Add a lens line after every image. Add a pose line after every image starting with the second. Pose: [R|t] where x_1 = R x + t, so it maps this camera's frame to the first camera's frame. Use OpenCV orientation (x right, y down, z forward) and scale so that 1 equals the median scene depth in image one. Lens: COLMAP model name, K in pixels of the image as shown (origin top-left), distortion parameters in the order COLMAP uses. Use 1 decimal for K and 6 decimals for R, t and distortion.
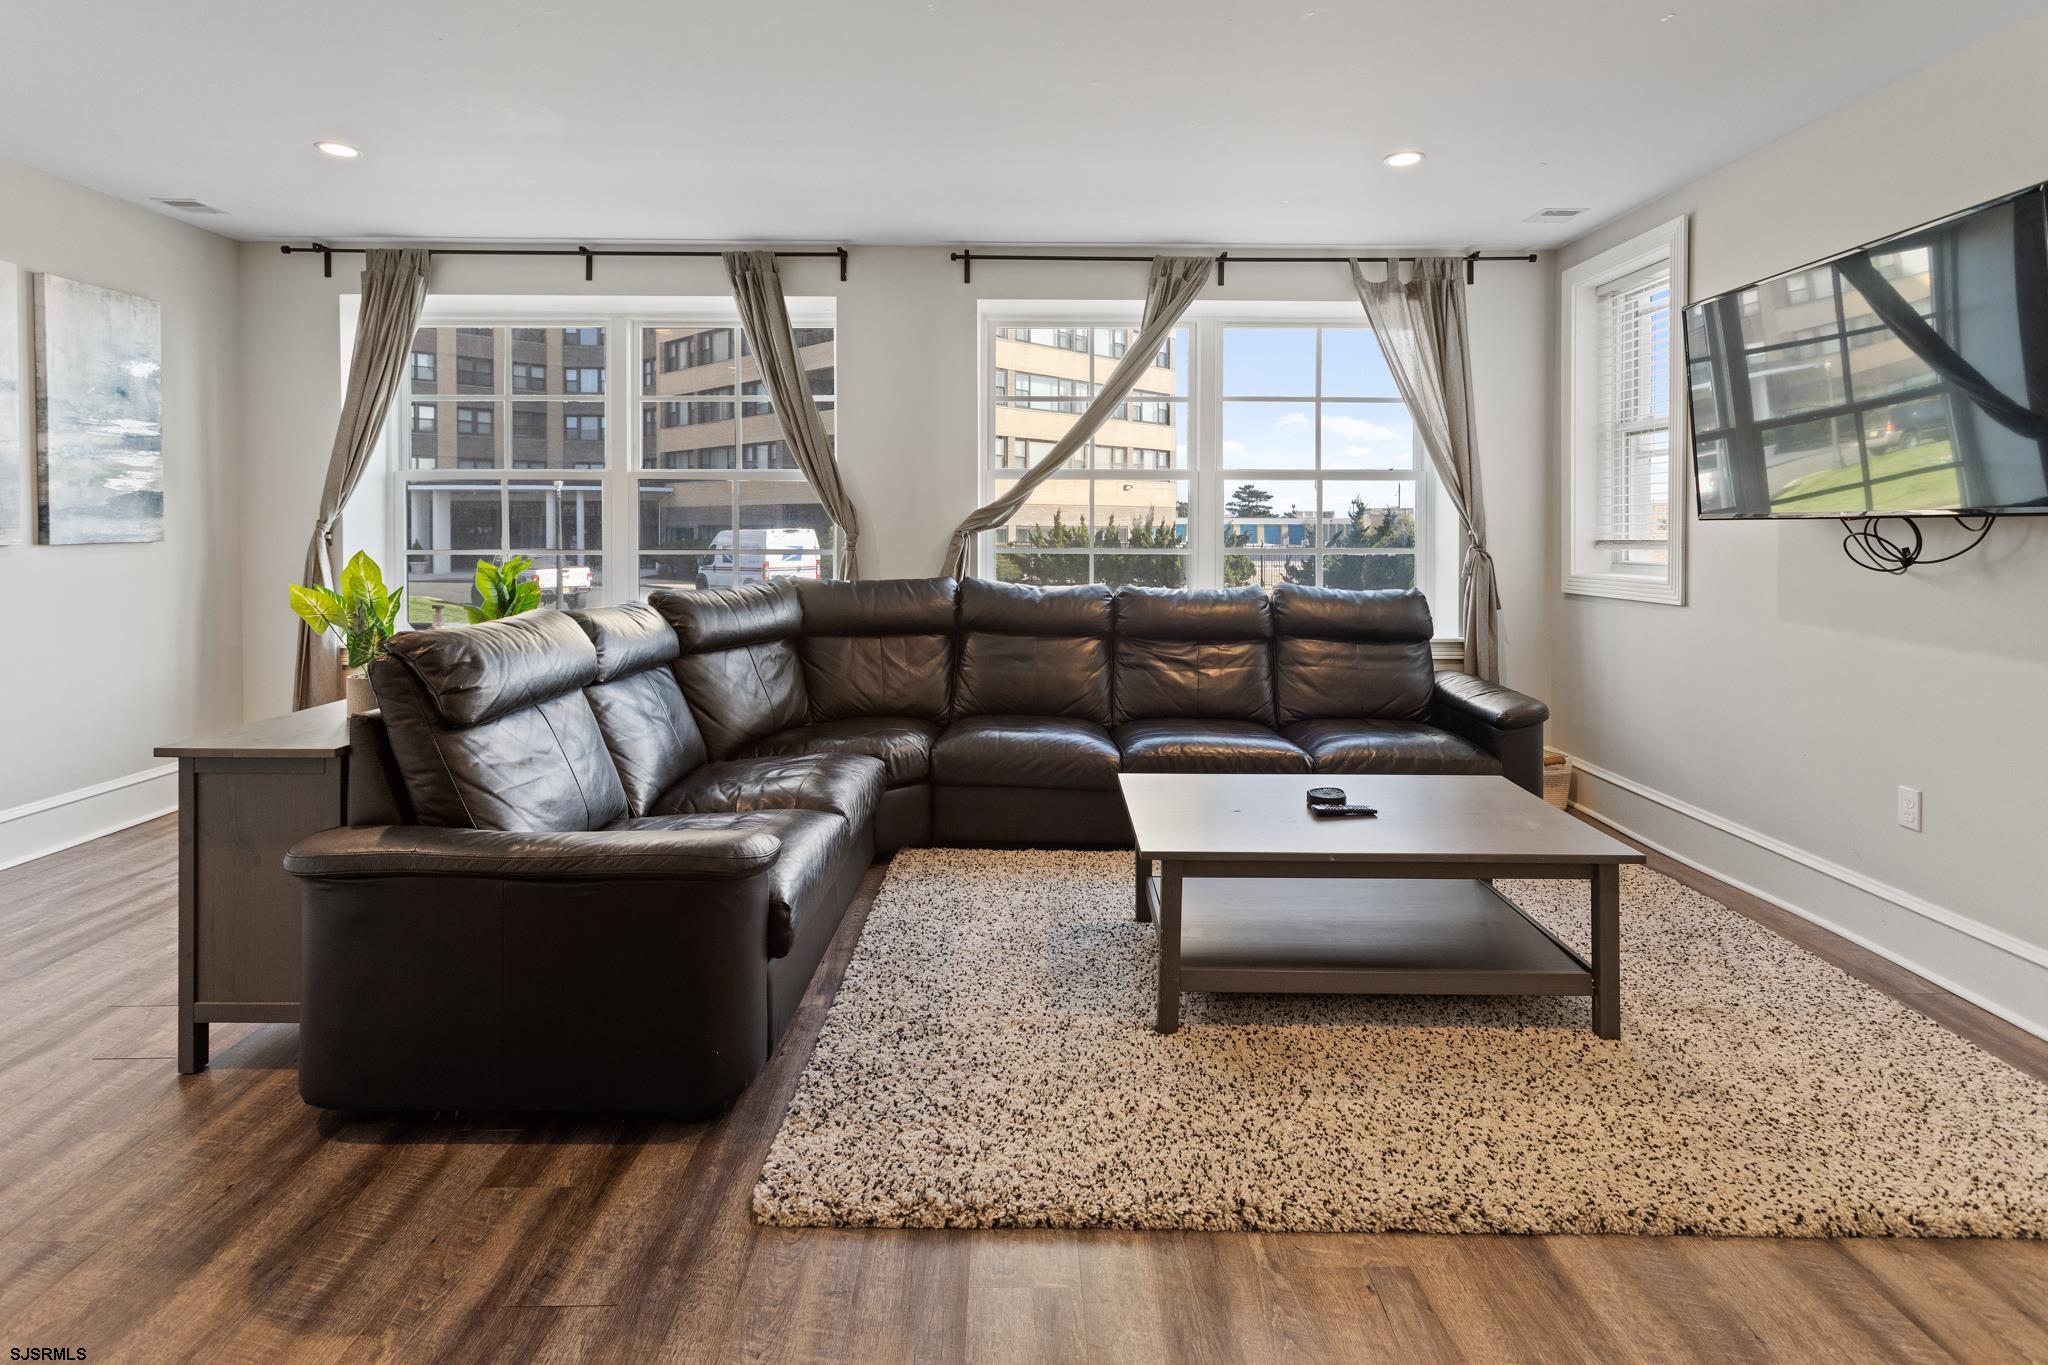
lens RADIAL K [[1022.1, 0, 1027.5], [0, 1022.1, 532.1], [0, 0, 1]] dist [0.004369, -0.000015]
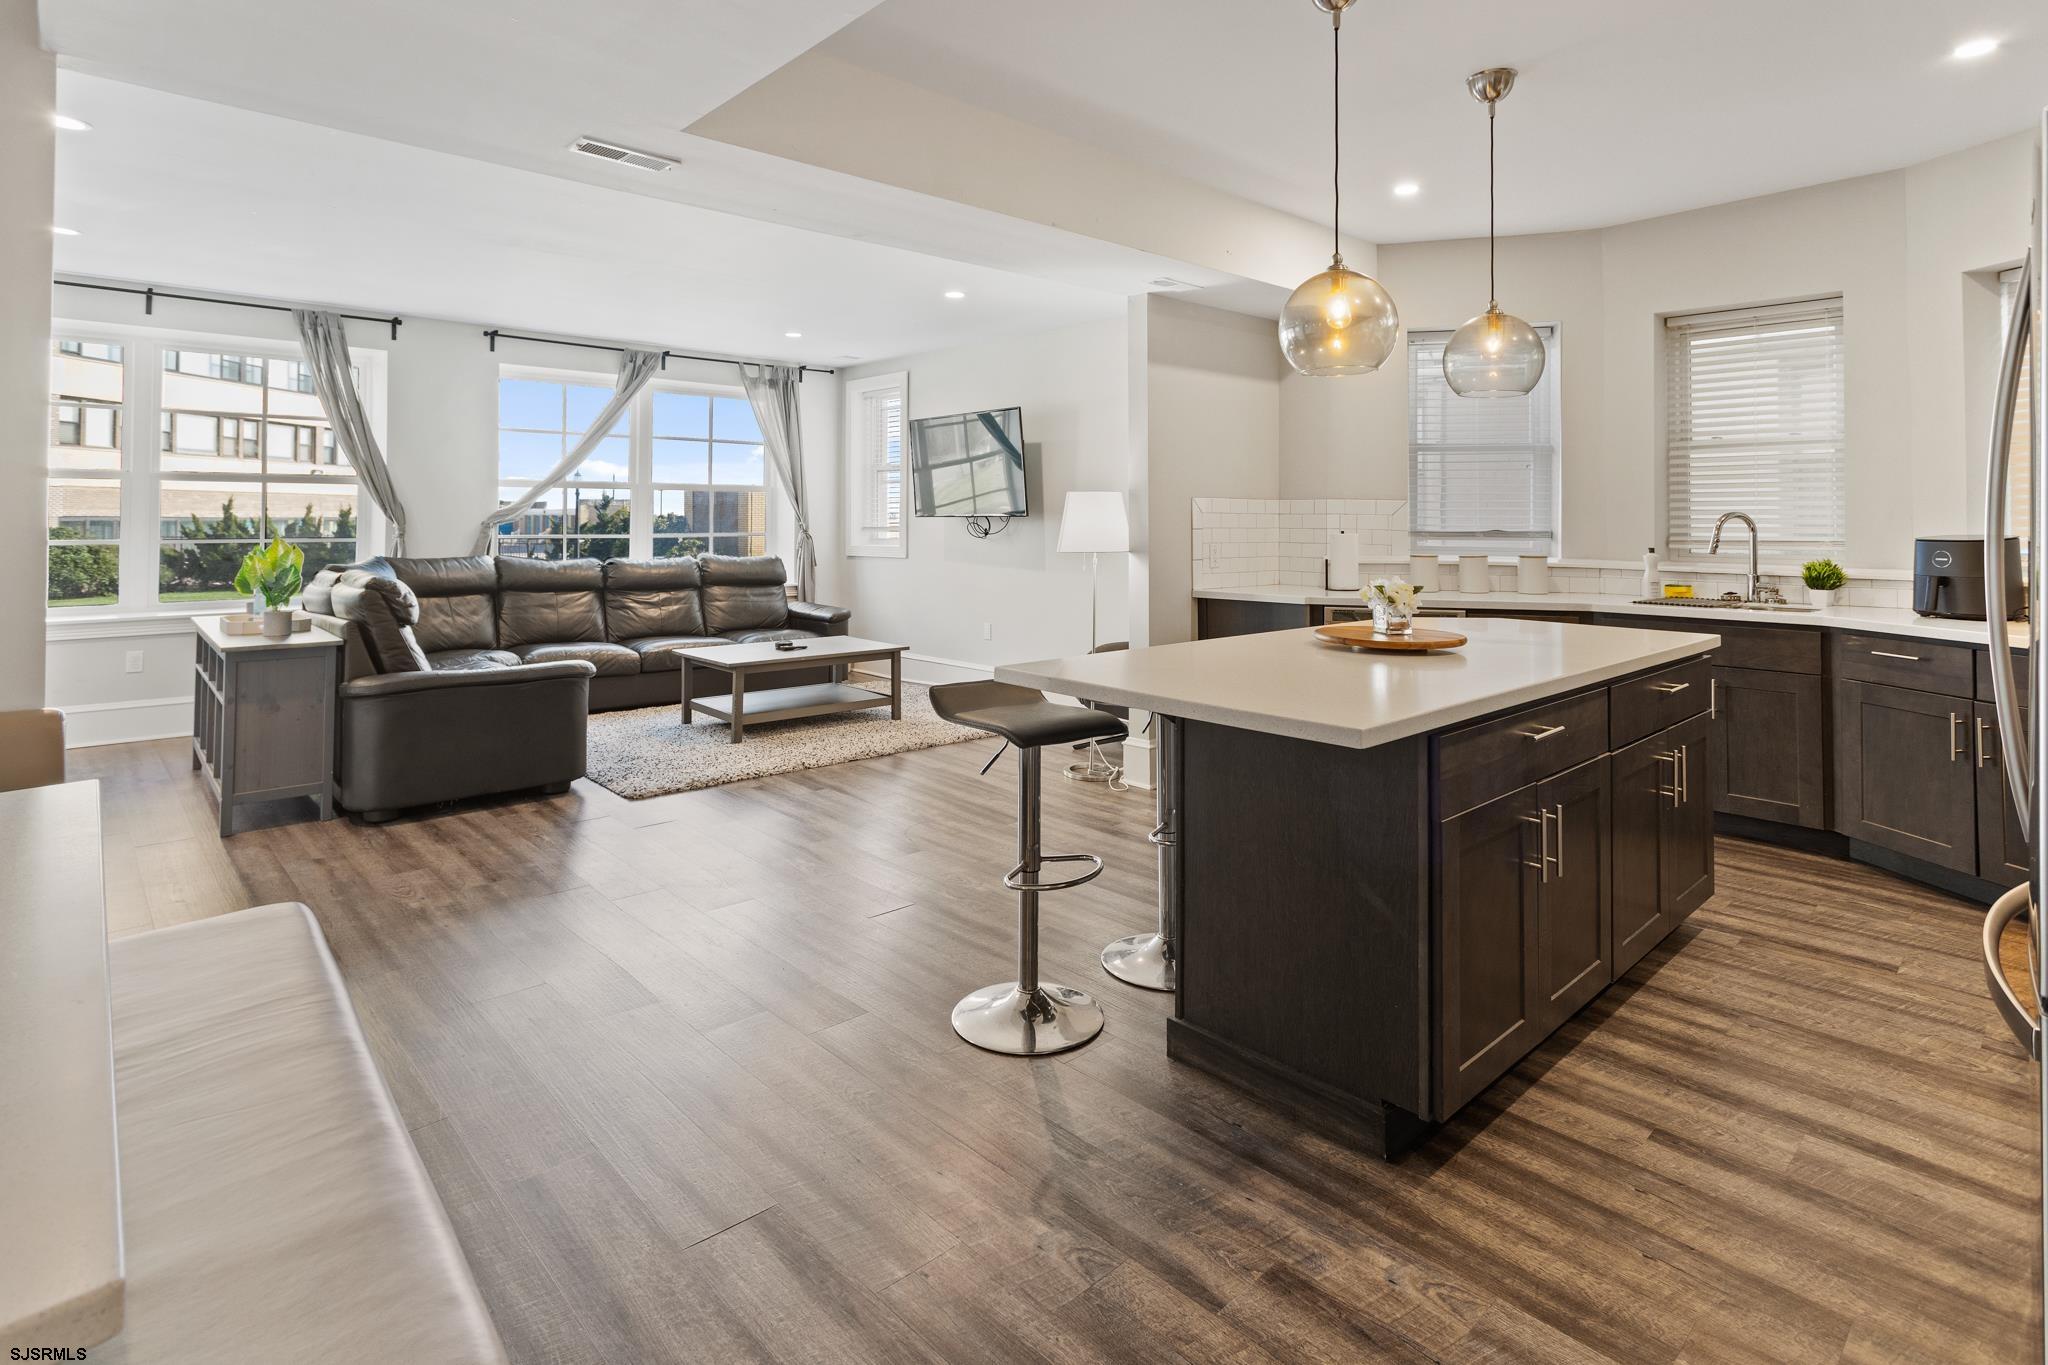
lens RADIAL K [[1032.2, 0, 1025.8], [0, 1032.2, 497.4], [0, 0, 1]] dist [0.007067, 0.001479]
pose [[0.740620, 0.013962, 0.671779, -0.511098], [0.002696, 0.999714, -0.023749, -0.000699], [-0.671919, 0.019400, 0.740371, -0.621988]]
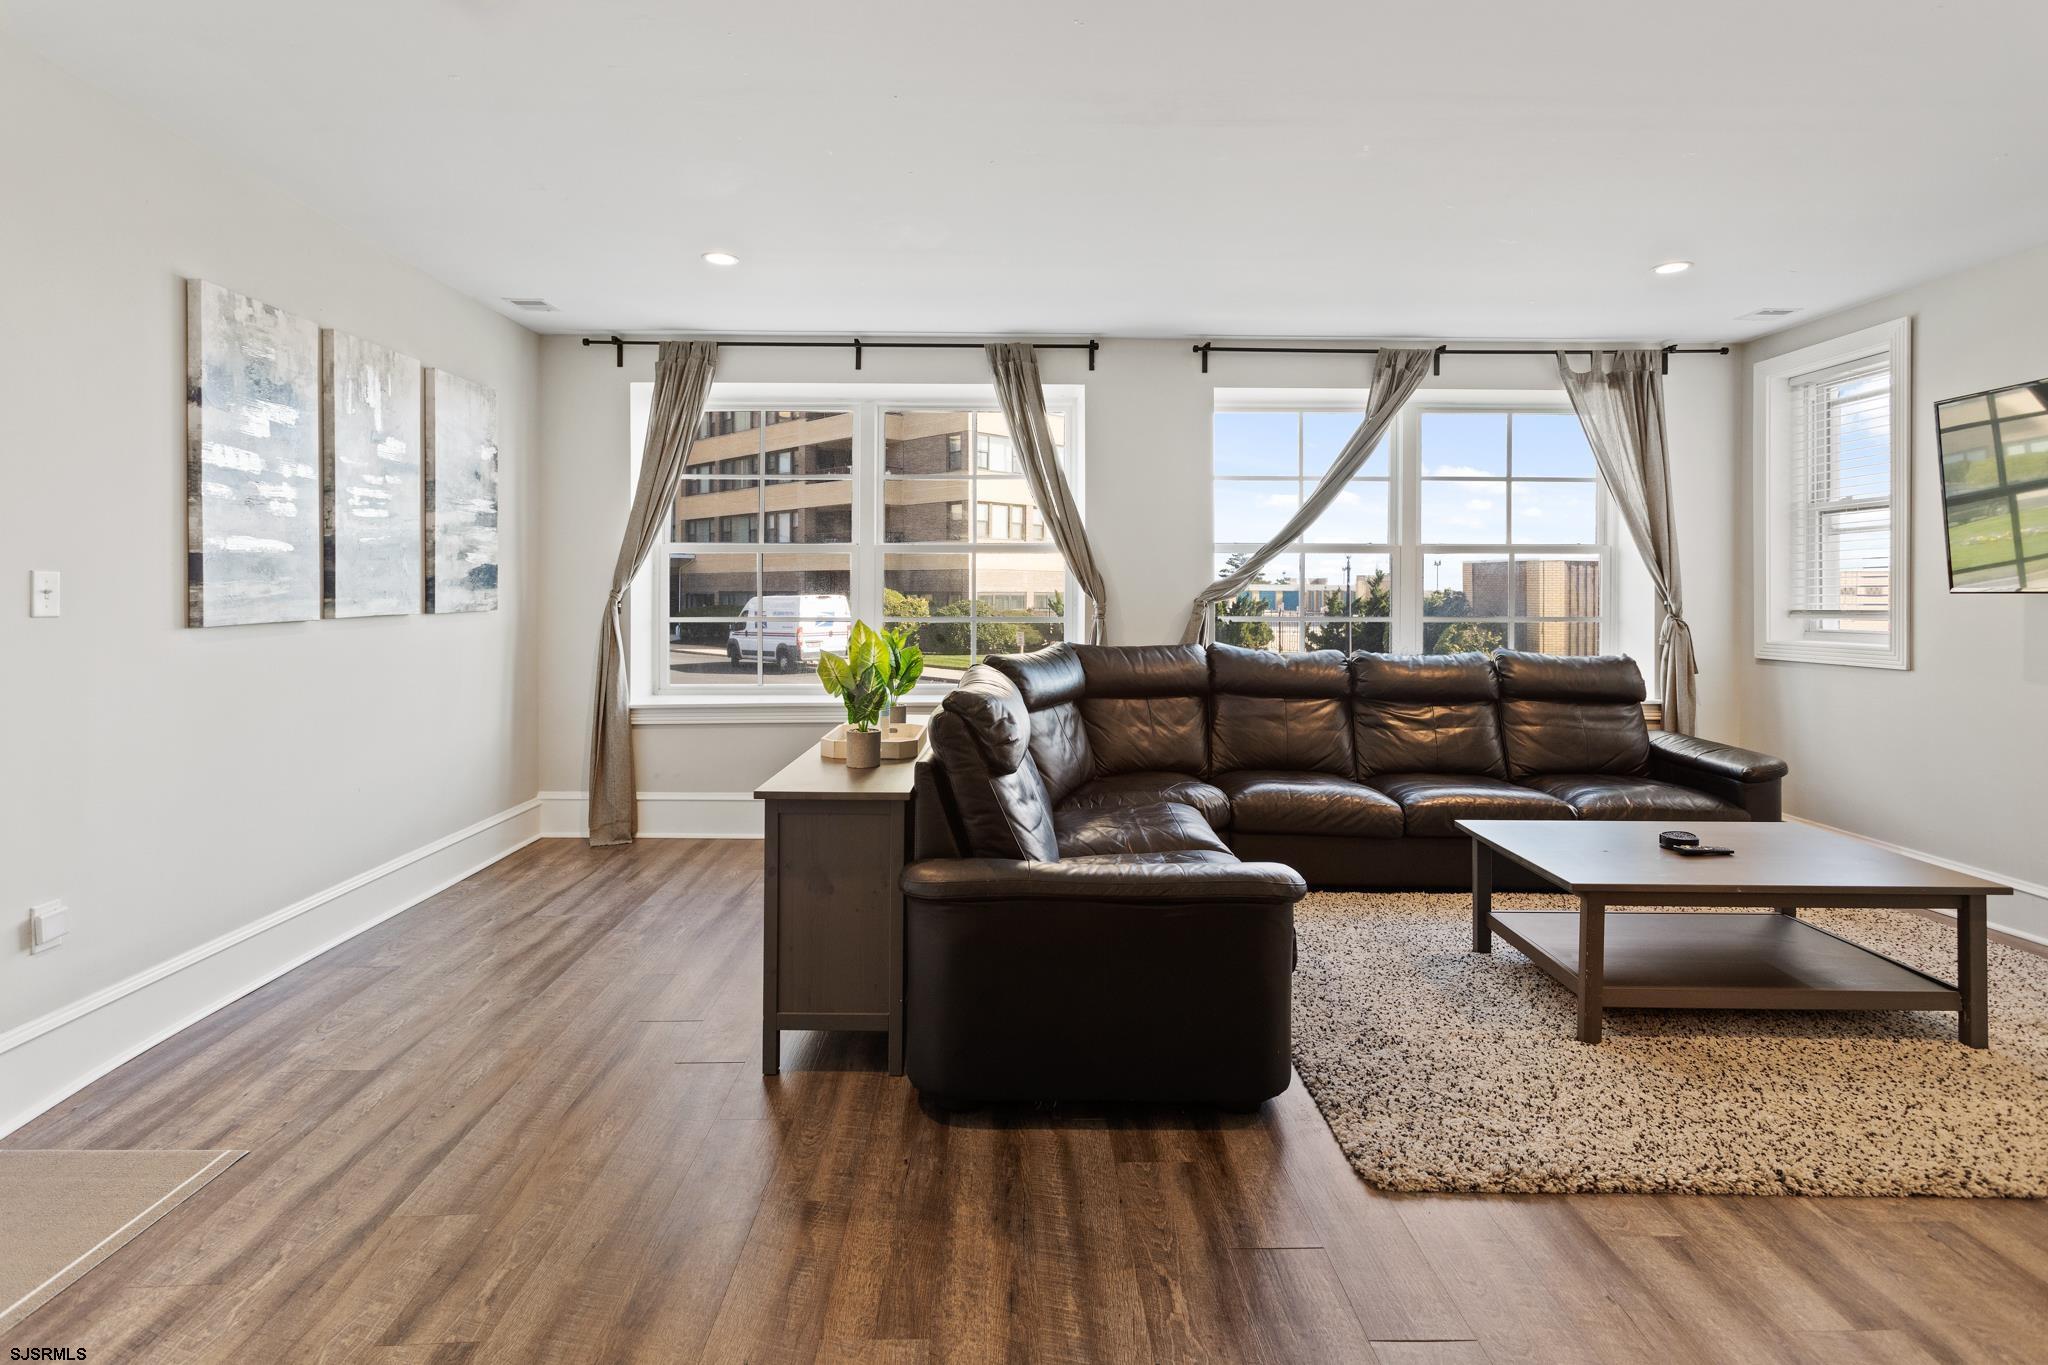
lens RADIAL K [[1003.9, 0, 1021.6], [0, 1003.9, 589.6], [0, 0, 1]] dist [0.003797, 0.000196]
pose [[0.999990, 0.000996, 0.004465, -0.275489], [-0.000958, 0.999965, -0.008367, -0.004353], [-0.004473, 0.008362, 0.999955, -0.069113]]
